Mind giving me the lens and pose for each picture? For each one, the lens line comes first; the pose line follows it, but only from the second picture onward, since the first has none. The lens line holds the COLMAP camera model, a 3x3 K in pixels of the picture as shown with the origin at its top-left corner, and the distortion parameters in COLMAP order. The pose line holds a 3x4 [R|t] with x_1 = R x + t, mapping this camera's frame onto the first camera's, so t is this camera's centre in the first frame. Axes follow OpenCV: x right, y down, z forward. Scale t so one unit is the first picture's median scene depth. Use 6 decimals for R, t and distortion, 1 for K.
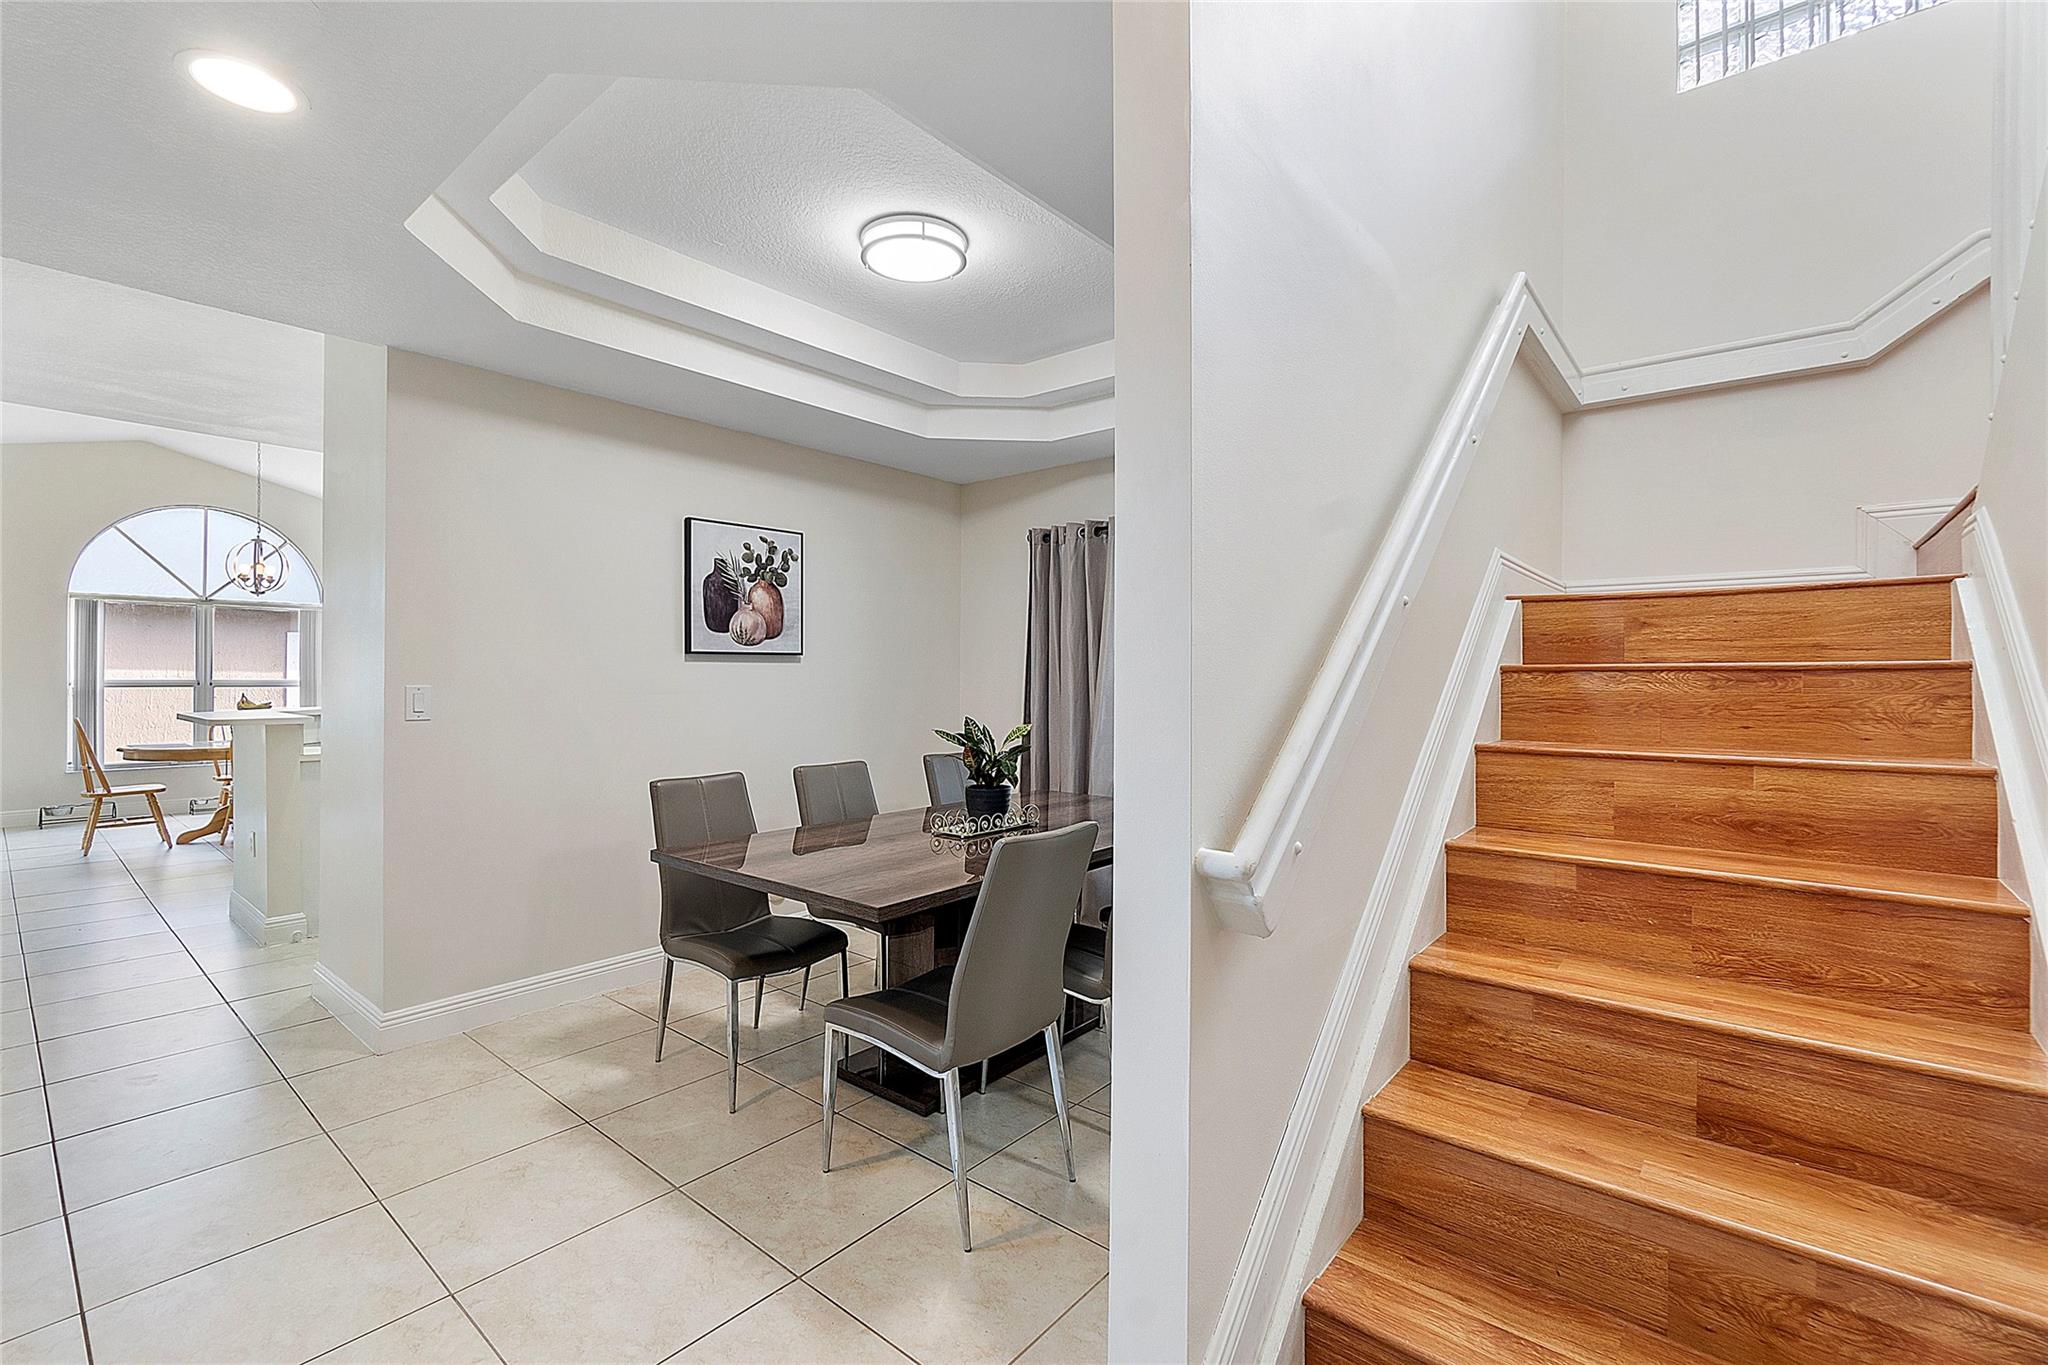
lens RADIAL K [[890.4, 0, 1024.0], [0, 890.4, 682.5], [0, 0, 1]] dist [-0.005034, -0.000423]
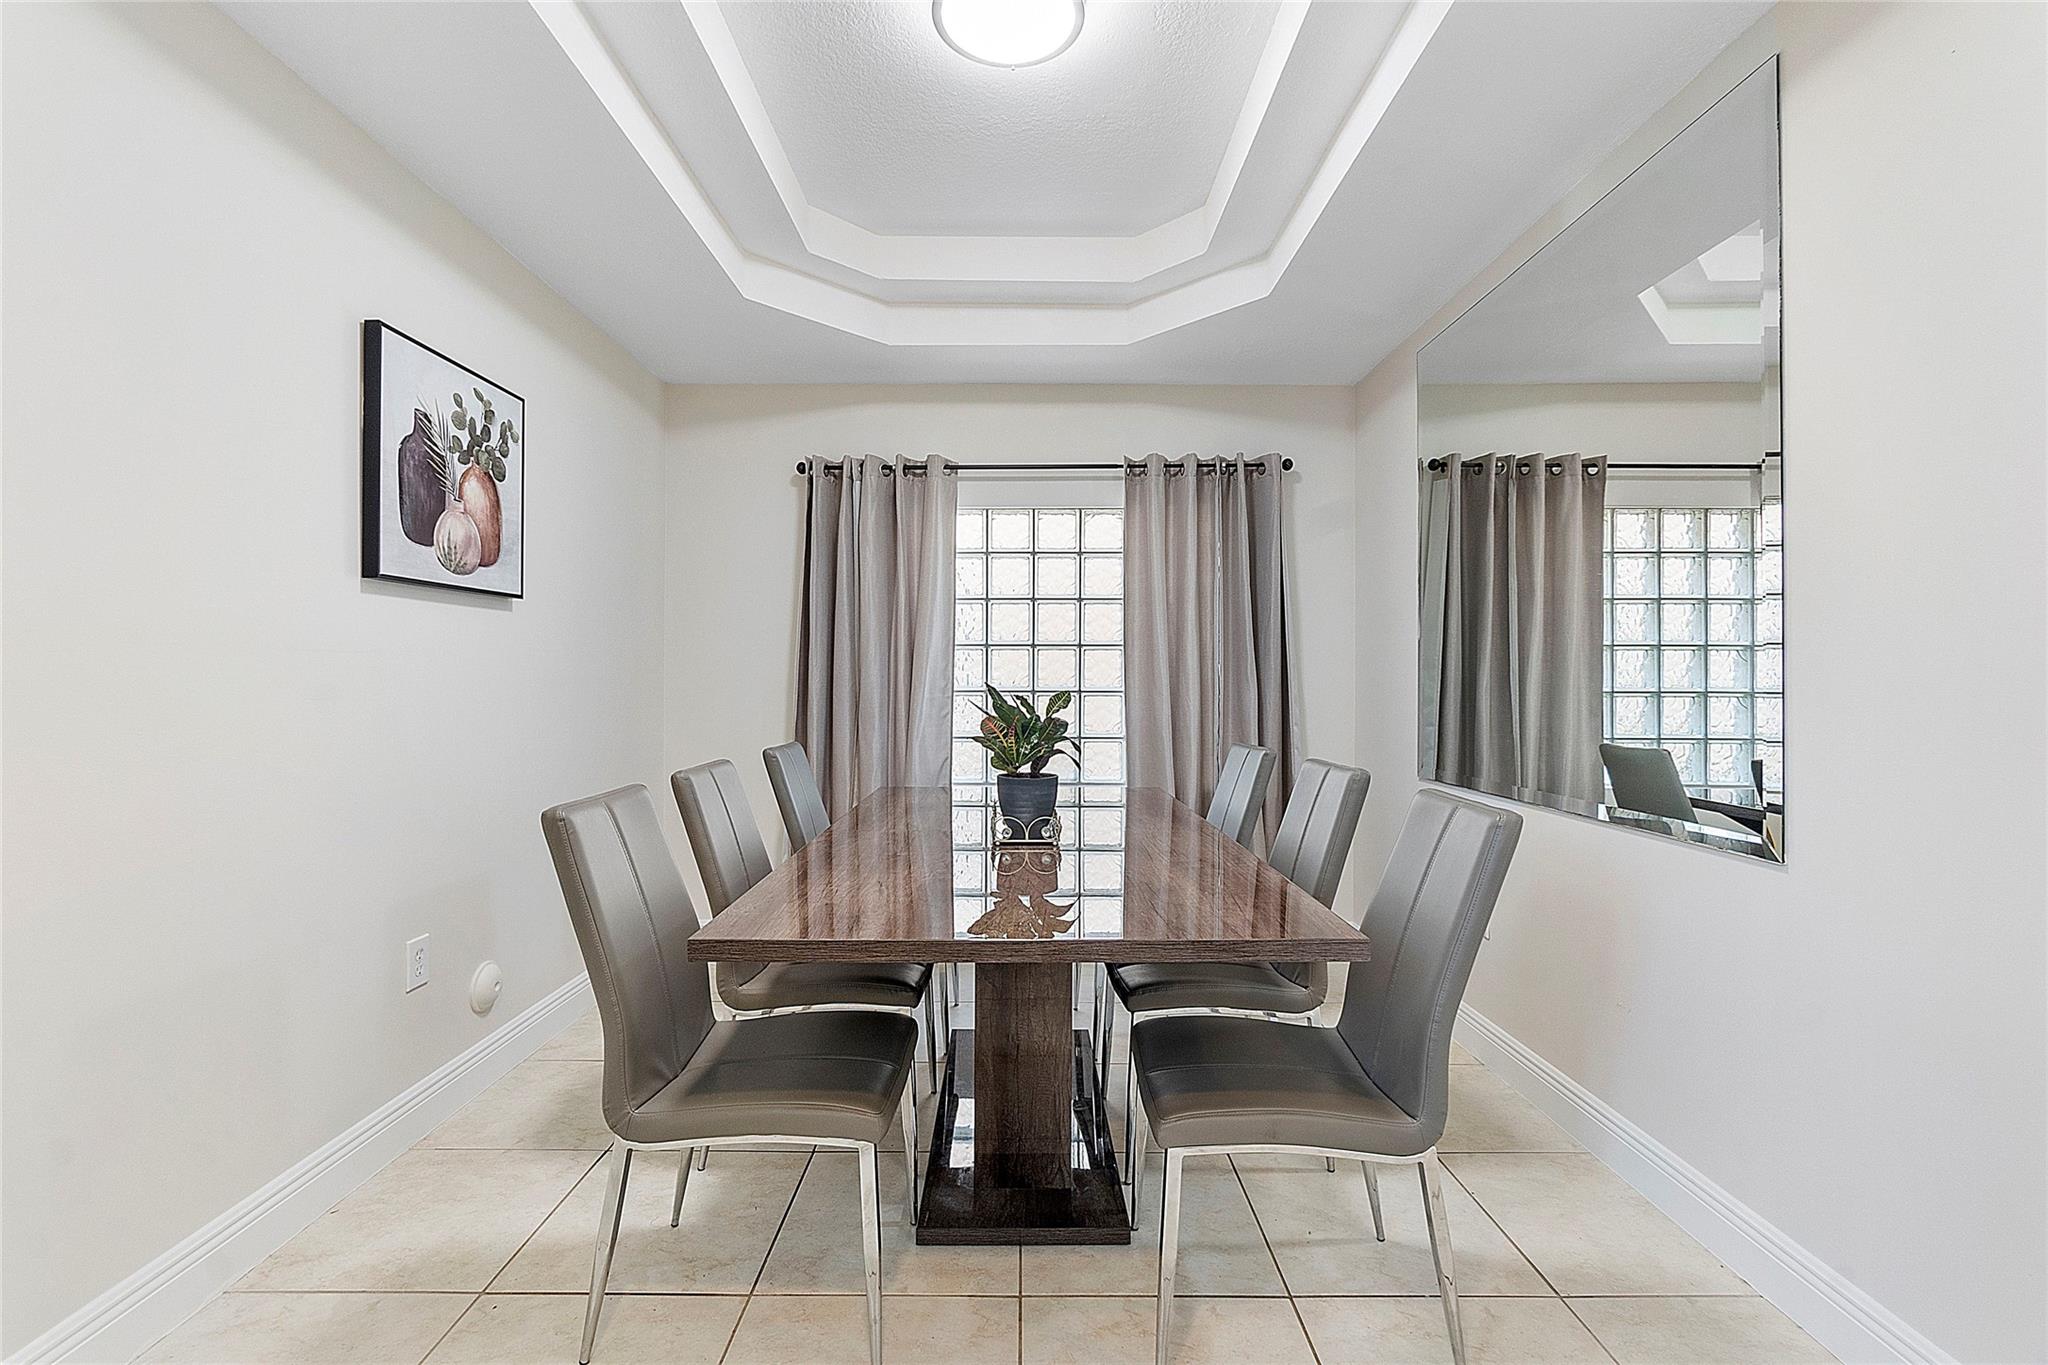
lens RADIAL K [[889.1, 0, 1024.0], [0, 889.1, 682.5], [0, 0, 1]] dist [-0.000469, 0.000314]
pose [[0.769045, -0.001860, 0.639192, -0.387883], [0.003761, 0.999992, -0.001615, 0.030054], [-0.639183, 0.003646, 0.769046, 0.321761]]
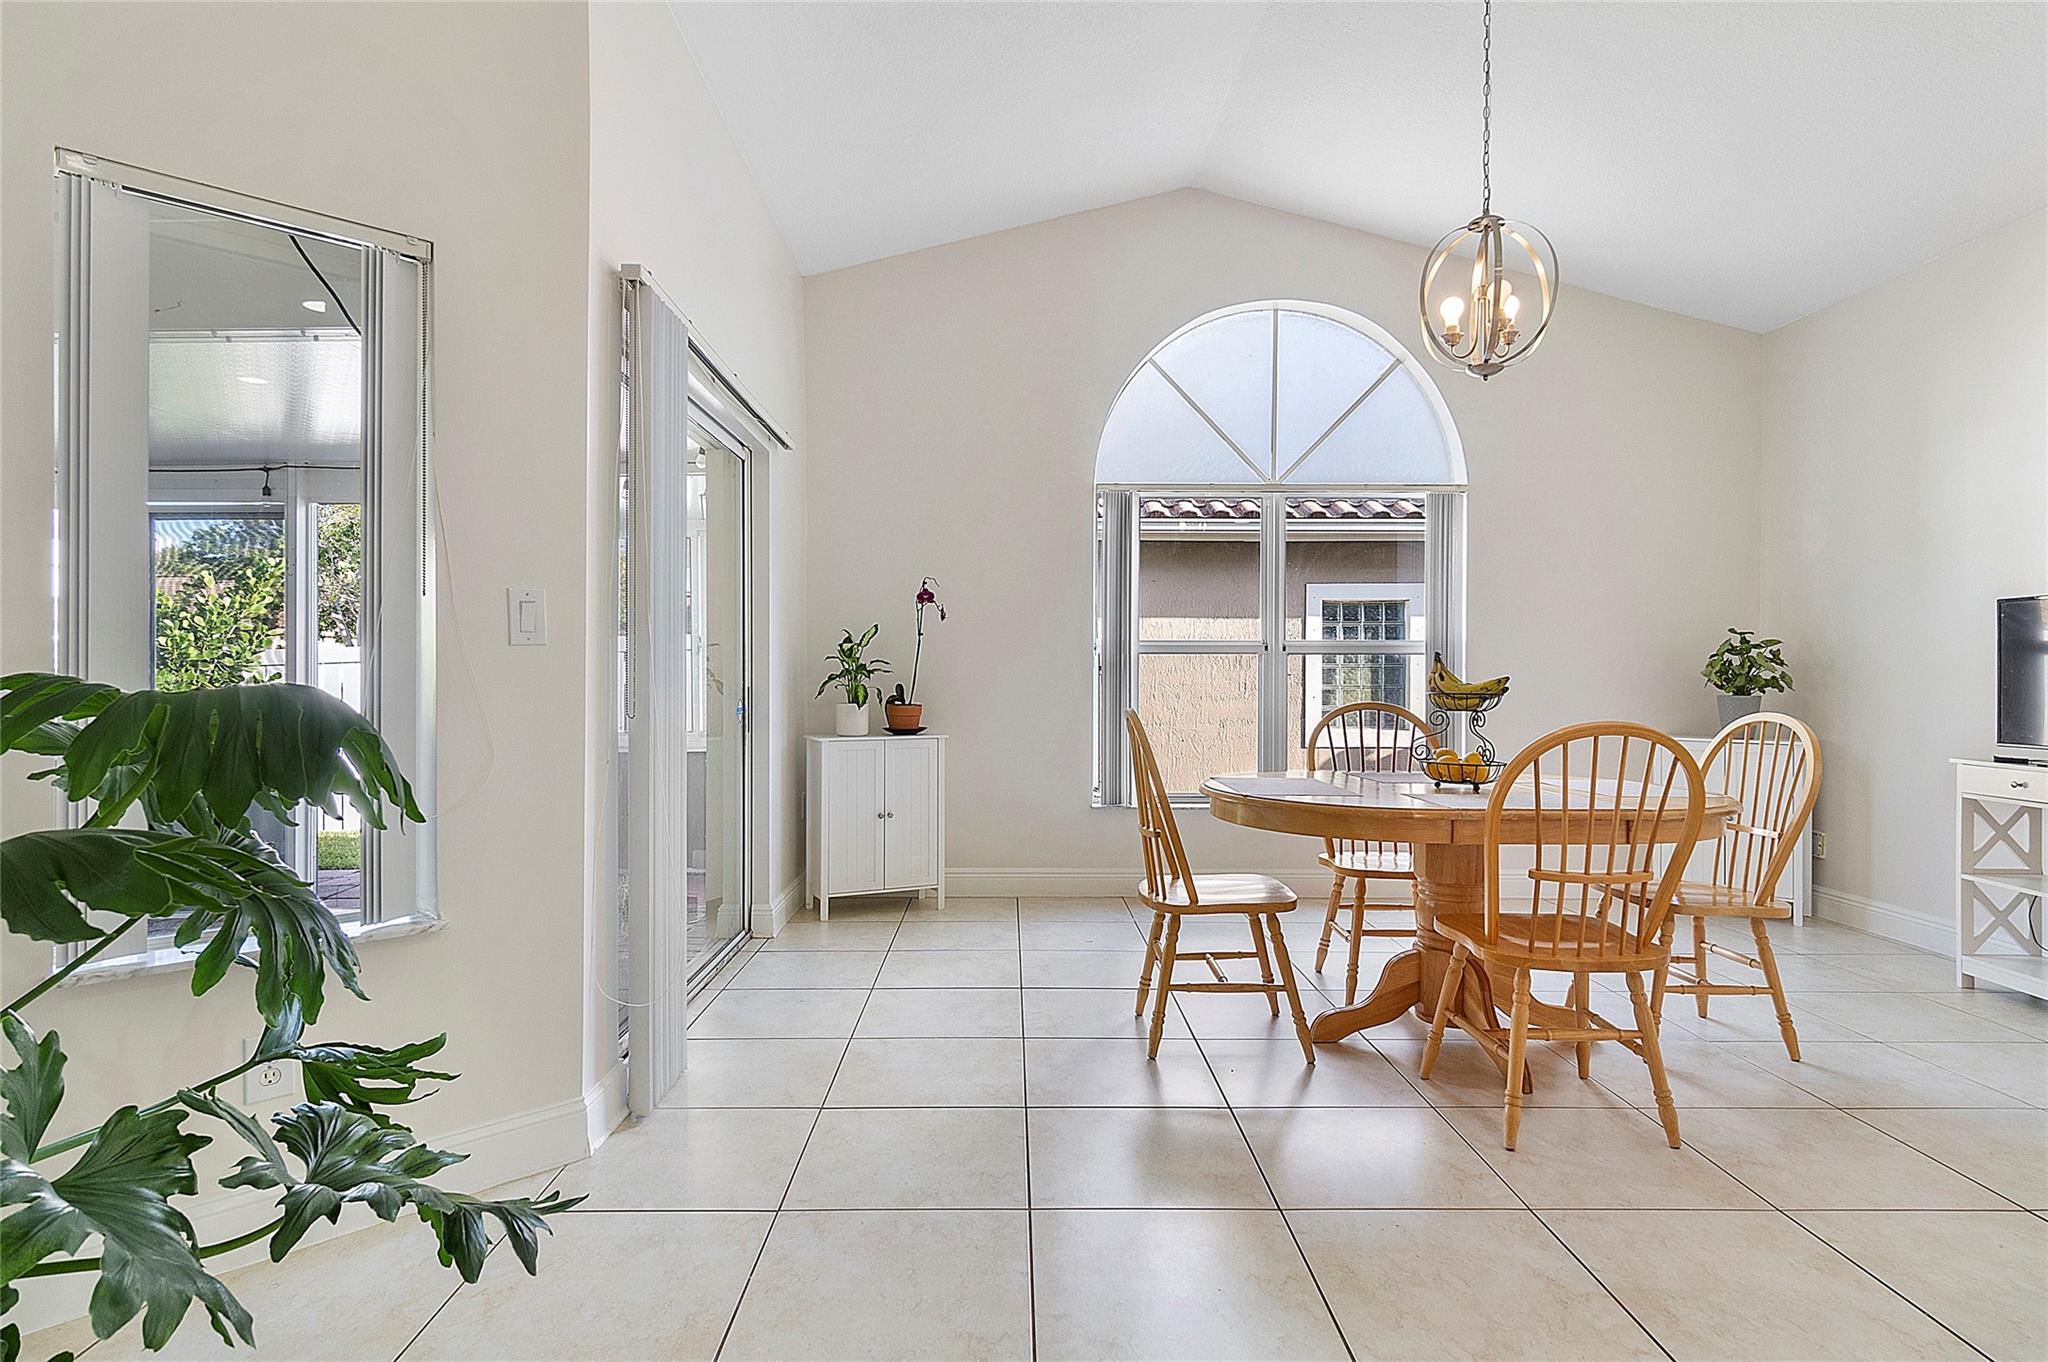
lens RADIAL K [[1062.3, 0, 994.6], [0, 1062.3, 674.9], [0, 0, 1]] dist [0.002148, 0.000296]
pose [[0.632155, -0.002890, -0.774836, -1.147845], [0.001897, 0.999996, -0.002182, 0.039164], [0.774839, -0.000091, 0.632158, 1.005533]]
